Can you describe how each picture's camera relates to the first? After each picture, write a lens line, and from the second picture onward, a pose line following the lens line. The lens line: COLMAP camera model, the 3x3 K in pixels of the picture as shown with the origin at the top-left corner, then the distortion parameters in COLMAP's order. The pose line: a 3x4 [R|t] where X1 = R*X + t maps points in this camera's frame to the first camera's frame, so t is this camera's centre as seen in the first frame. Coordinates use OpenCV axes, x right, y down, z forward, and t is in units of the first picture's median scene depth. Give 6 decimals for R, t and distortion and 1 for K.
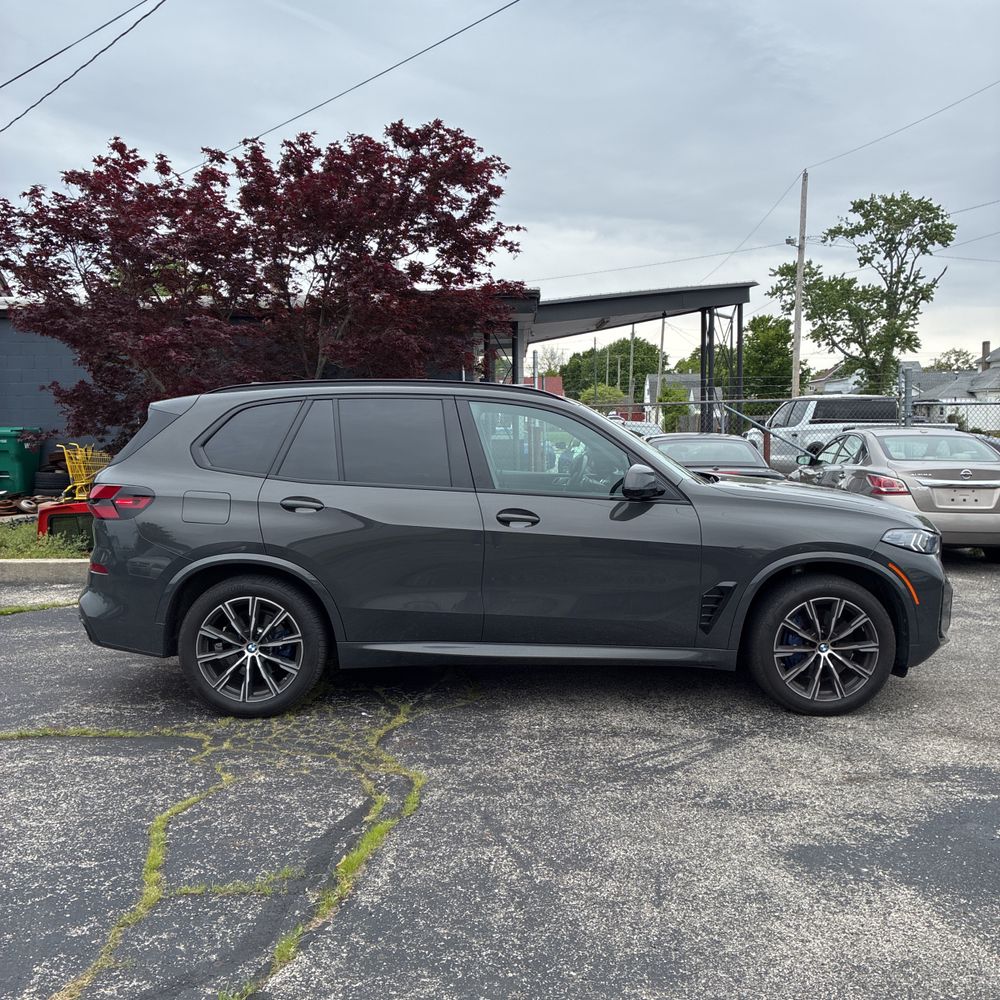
lens RADIAL K [[1016.1, 0, 500.3], [0, 1016.1, 498.8], [0, 0, 1]] dist [0.024906, 0.000000]
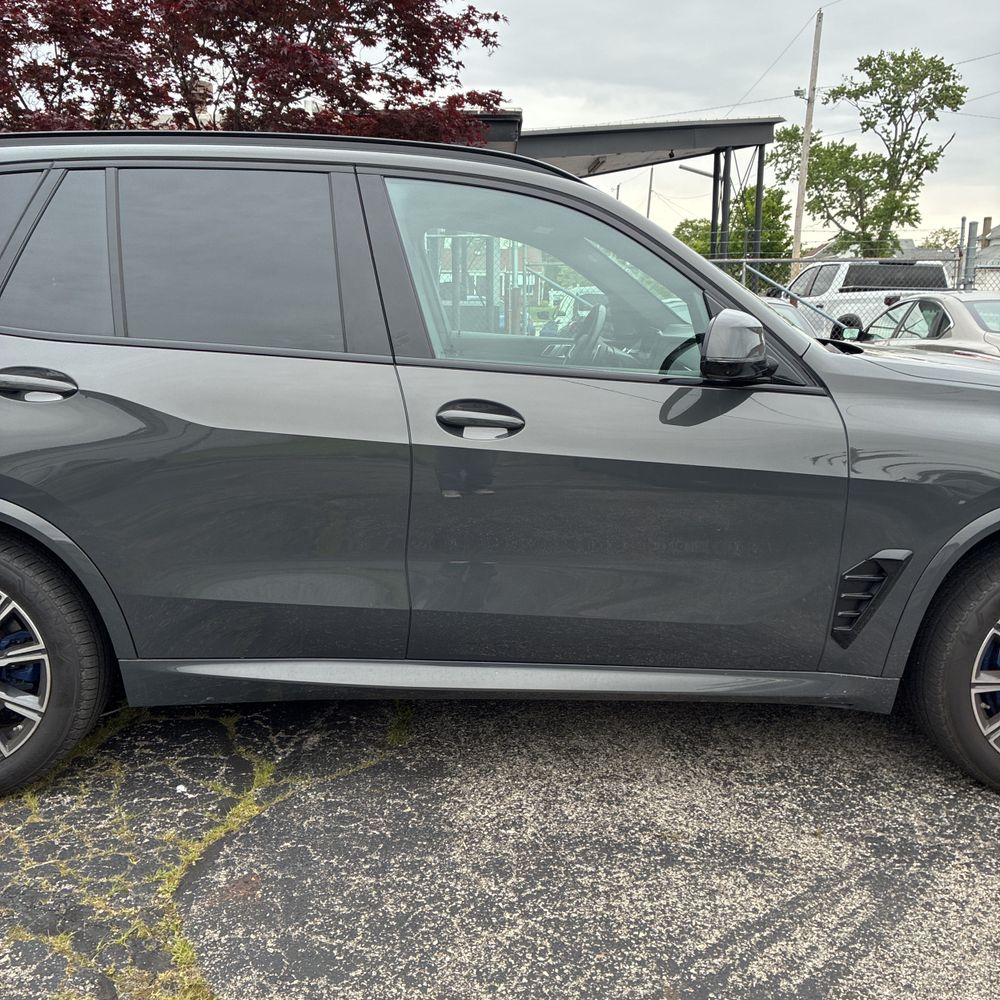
lens RADIAL K [[1016.1, 0, 495.8], [0, 1016.1, 502.5], [0, 0, 1]] dist [0.024906, 0.000000]
pose [[0.999713, 0.011781, 0.020836, 0.014948], [-0.014238, 0.992431, 0.121979, -0.000859], [-0.019241, -0.122241, 0.992314, 0.498429]]
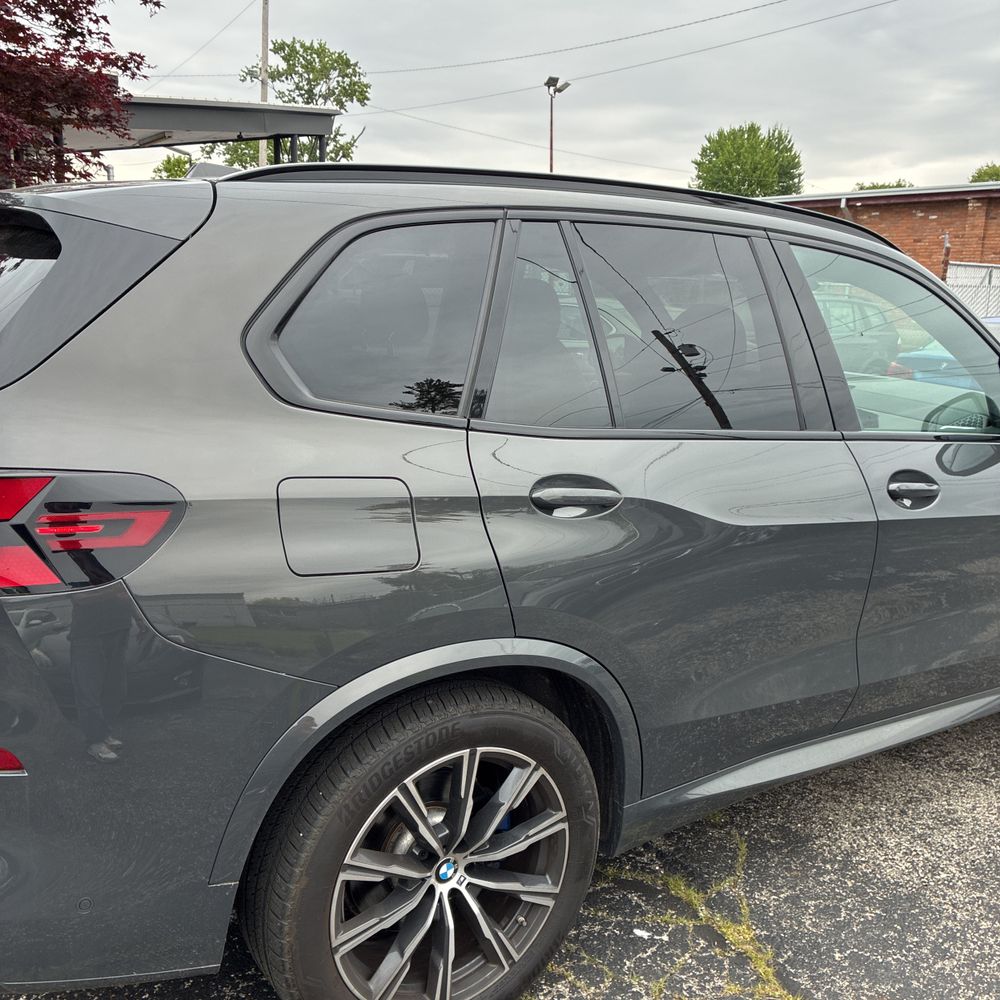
lens RADIAL K [[1016.1, 0, 504.9], [0, 1016.1, 500.4], [0, 0, 1]] dist [0.024906, 0.000000]
pose [[0.831842, -0.078310, 0.549461, -0.425557], [0.000062, 0.990009, 0.141003, -0.046635], [-0.555013, -0.117258, 0.823536, 0.683890]]
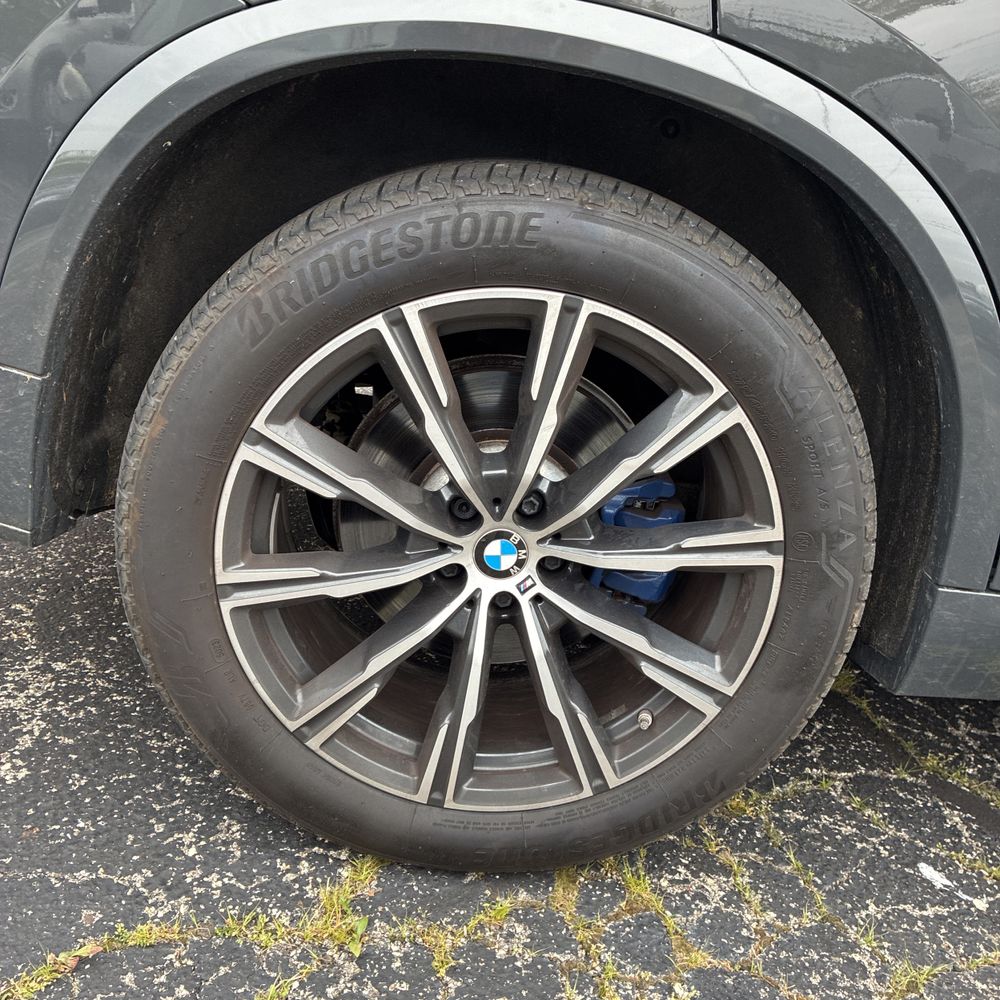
lens RADIAL K [[1016.1, 0, 507.9], [0, 1016.1, 492.1], [0, 0, 1]] dist [0.024906, 0.000000]
pose [[0.989289, 0.124868, 0.075601, -0.258143], [-0.140713, 0.953544, 0.266372, 0.082735], [-0.038827, -0.274157, 0.960901, 0.813684]]
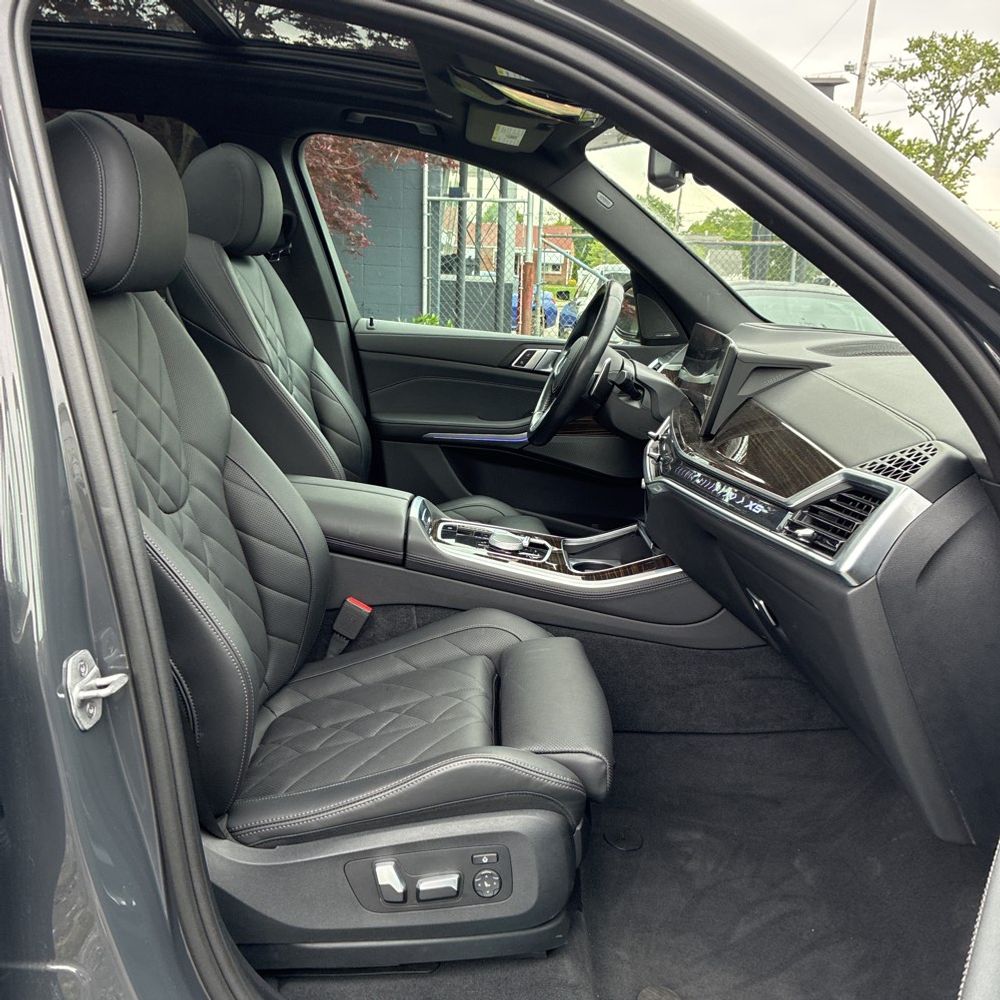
lens RADIAL K [[1013.1, 0, 483.4], [0, 1013.1, 508.1], [0, 0, 1]] dist [-0.007961, 0.000000]
pose [[0.998704, 0.049468, -0.012000, 0.065225], [-0.047115, 0.987572, 0.149937, -0.022344], [0.019268, -0.149178, 0.988623, 0.841917]]
